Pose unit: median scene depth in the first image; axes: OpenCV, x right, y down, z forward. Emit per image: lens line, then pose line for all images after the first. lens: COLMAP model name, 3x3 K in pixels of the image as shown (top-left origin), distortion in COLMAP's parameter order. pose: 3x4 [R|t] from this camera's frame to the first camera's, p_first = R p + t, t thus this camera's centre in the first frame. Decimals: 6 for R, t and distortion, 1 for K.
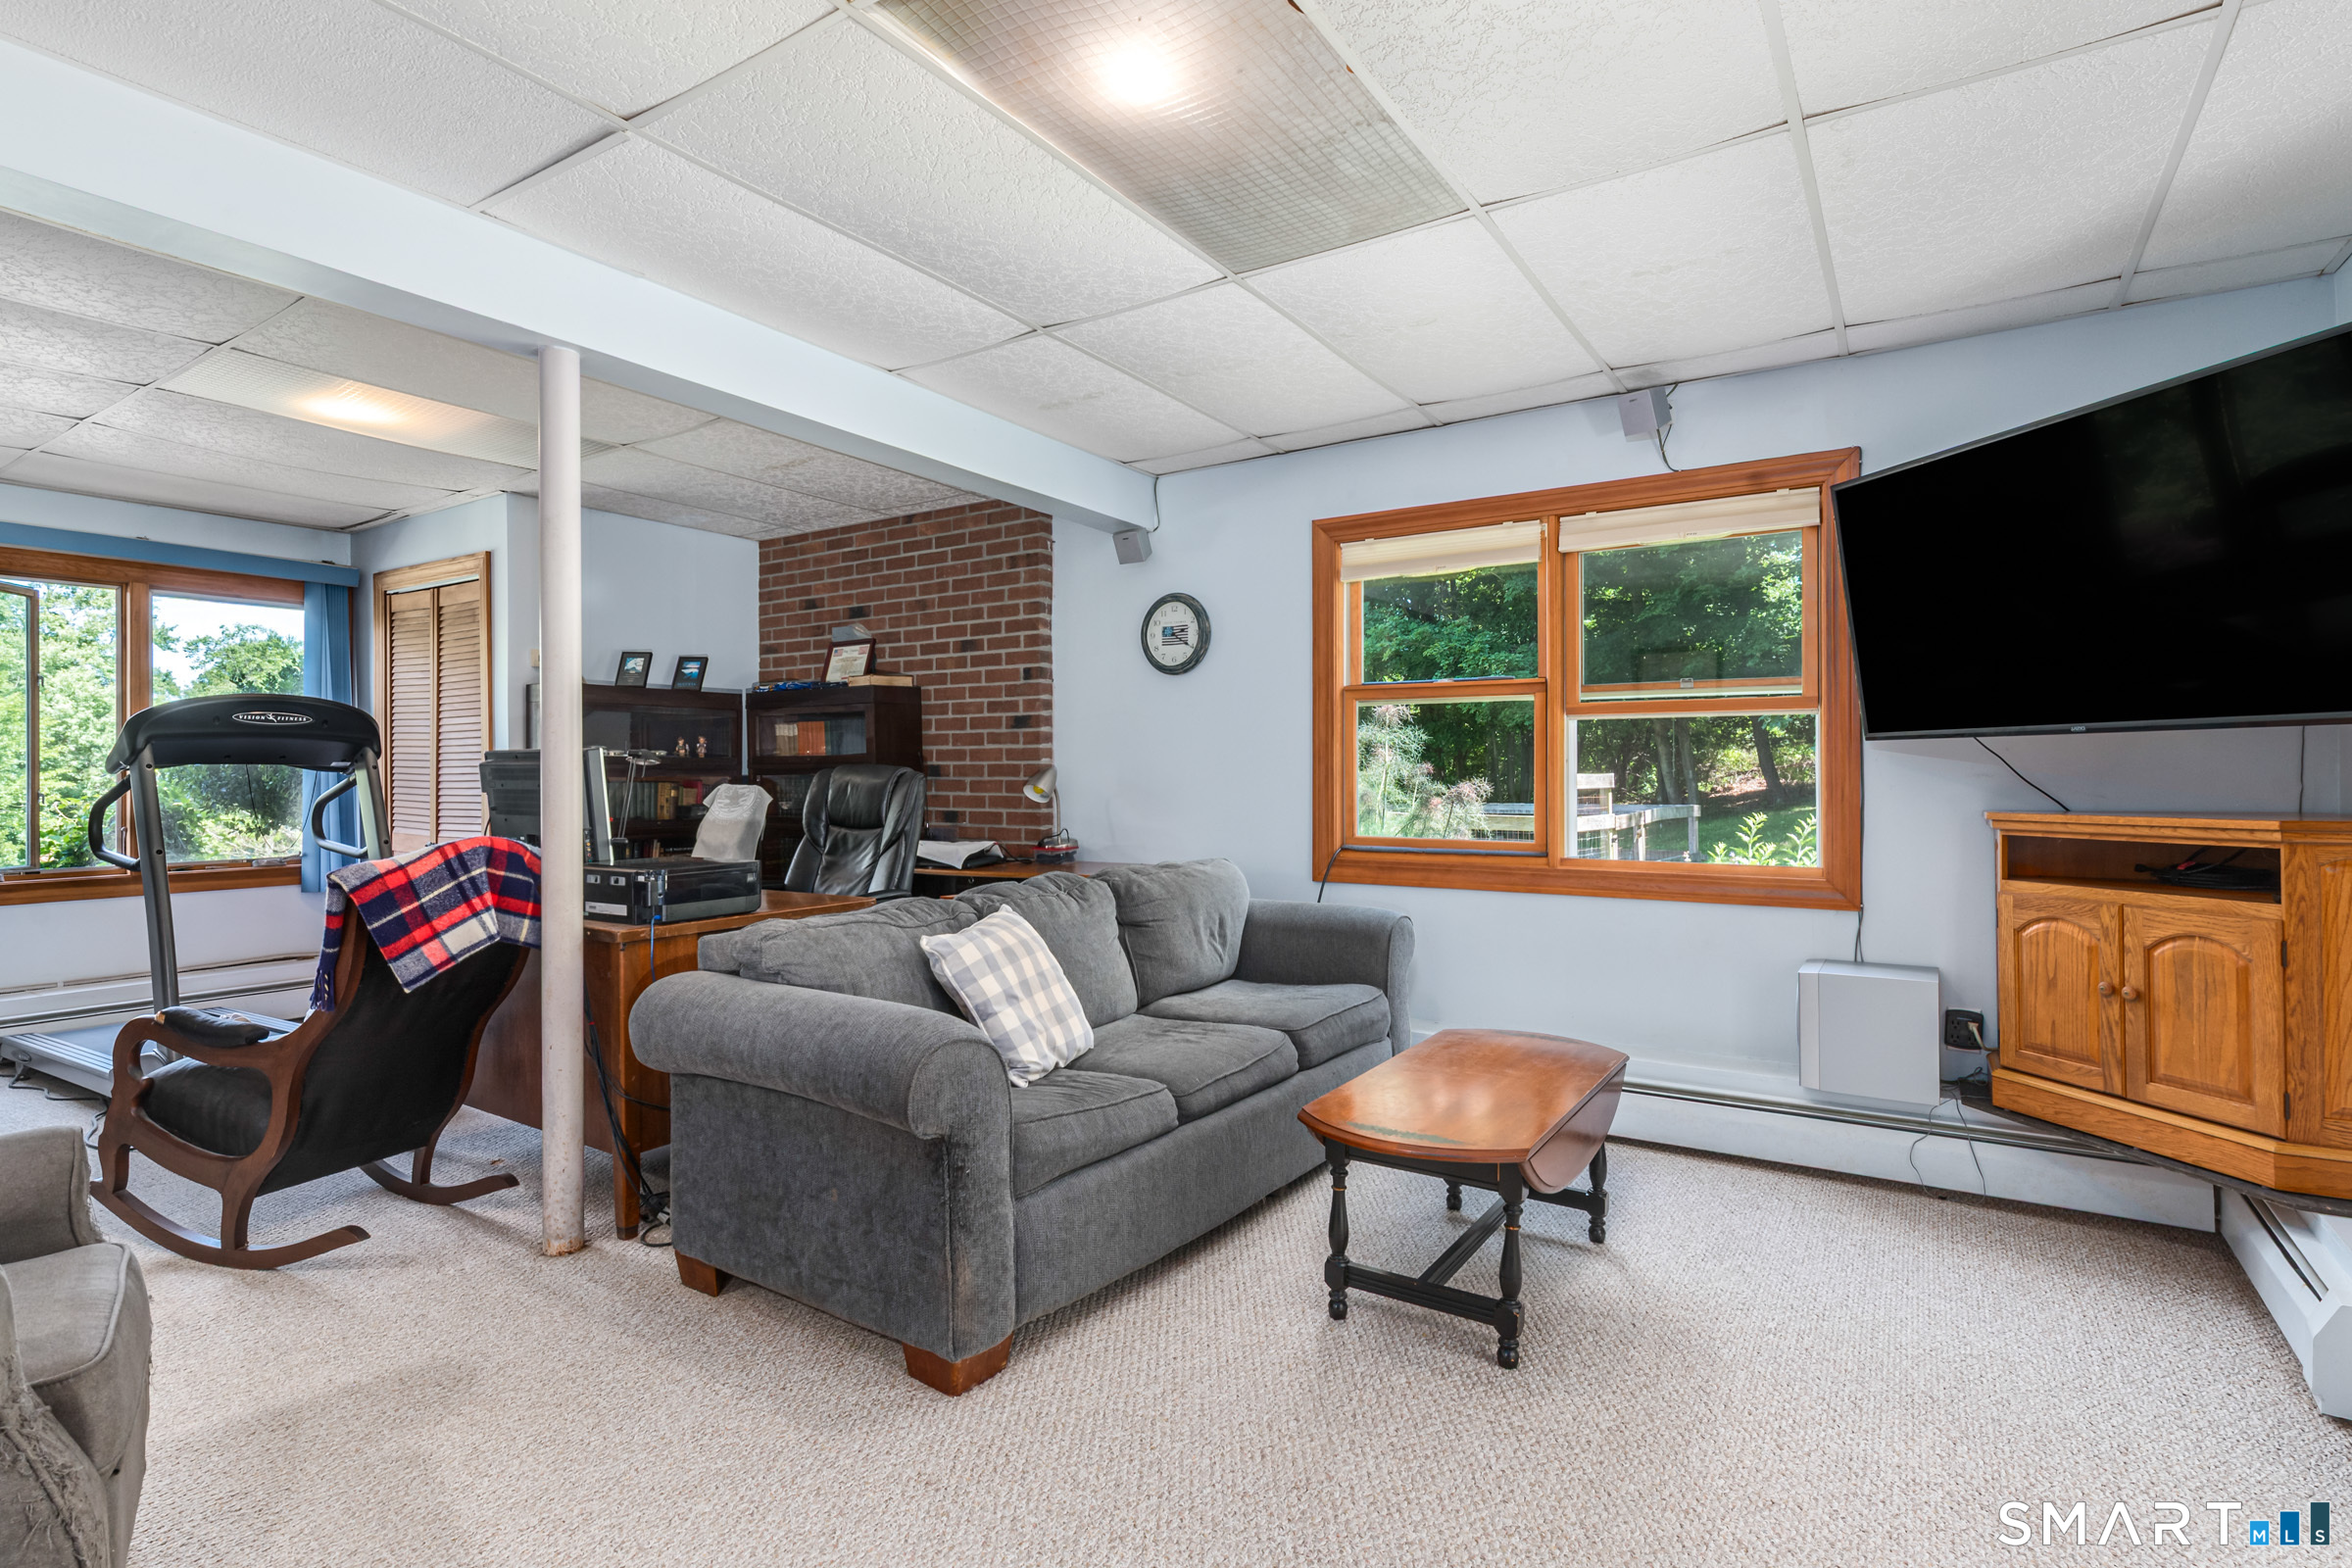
lens RADIAL K [[1145.2, 0, 1185.0], [0, 1145.2, 781.4], [0, 0, 1]] dist [0.004306, -0.000865]
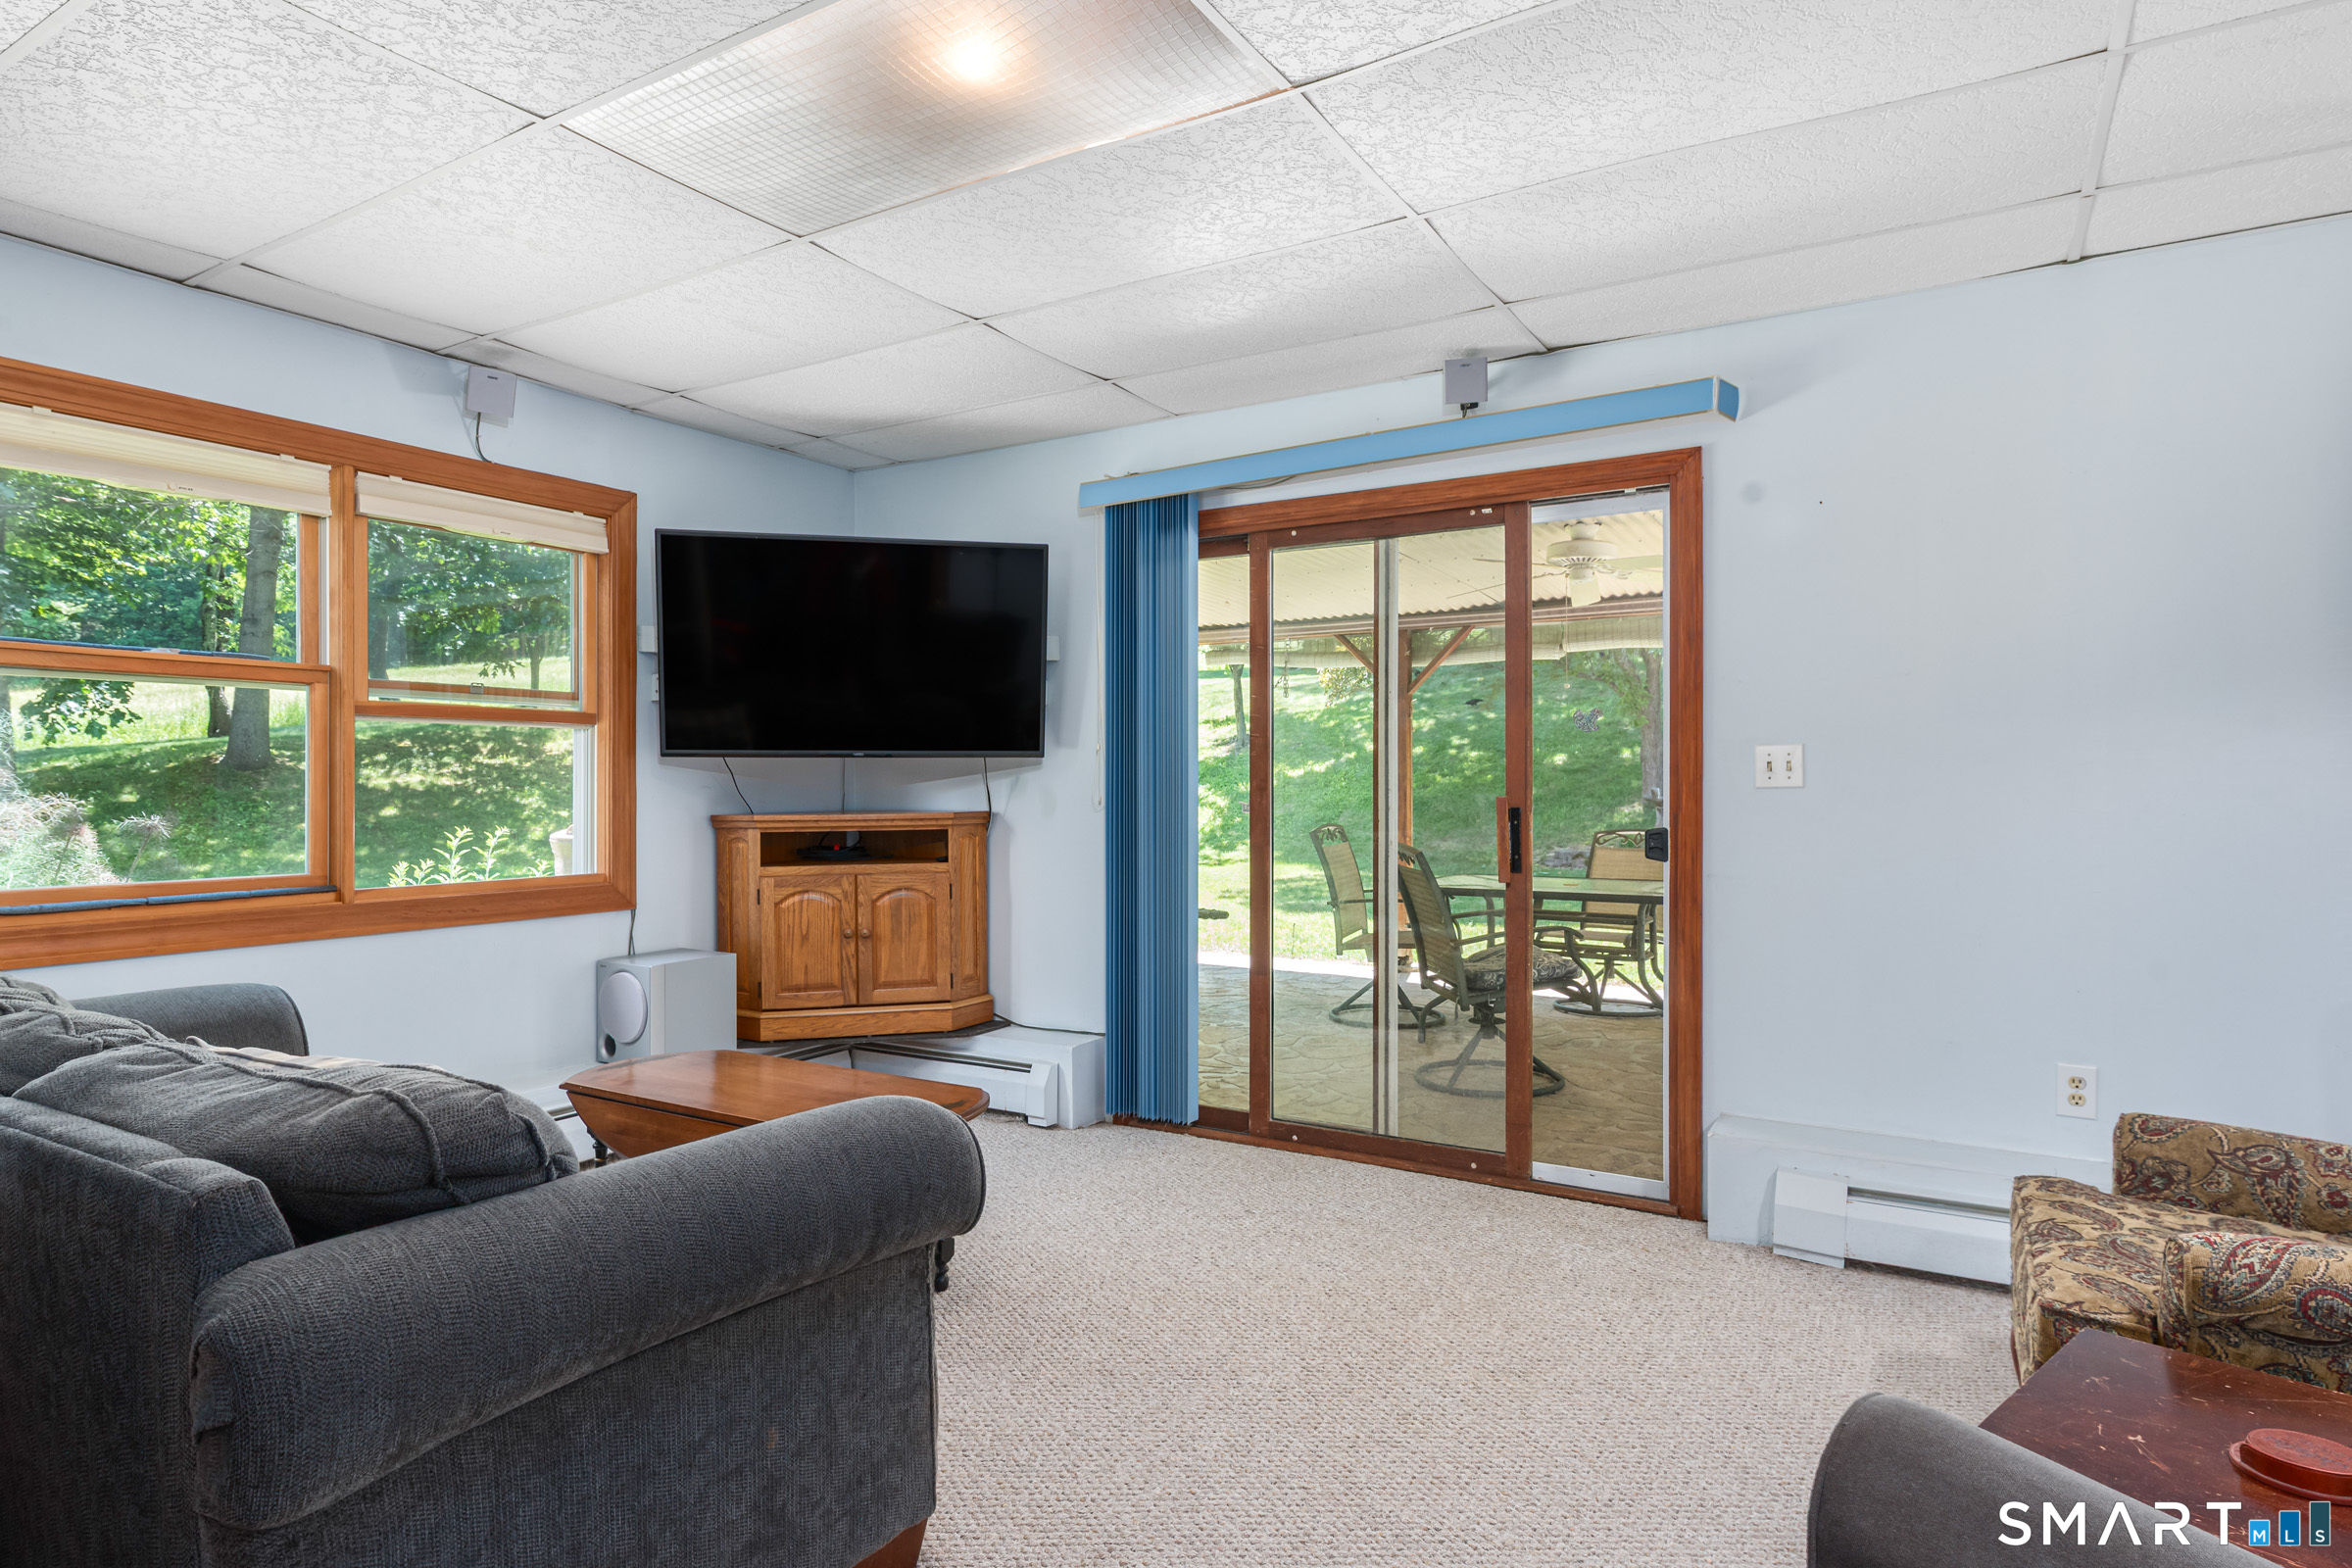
lens RADIAL K [[1307.3, 0, 1182.2], [0, 1307.3, 780.1], [0, 0, 1]] dist [0.004594, -0.000558]
pose [[-0.028708, -0.002658, 0.999584, -0.839689], [0.004700, 0.999985, 0.002794, -0.015775], [-0.999577, 0.004779, -0.028695, 0.607093]]
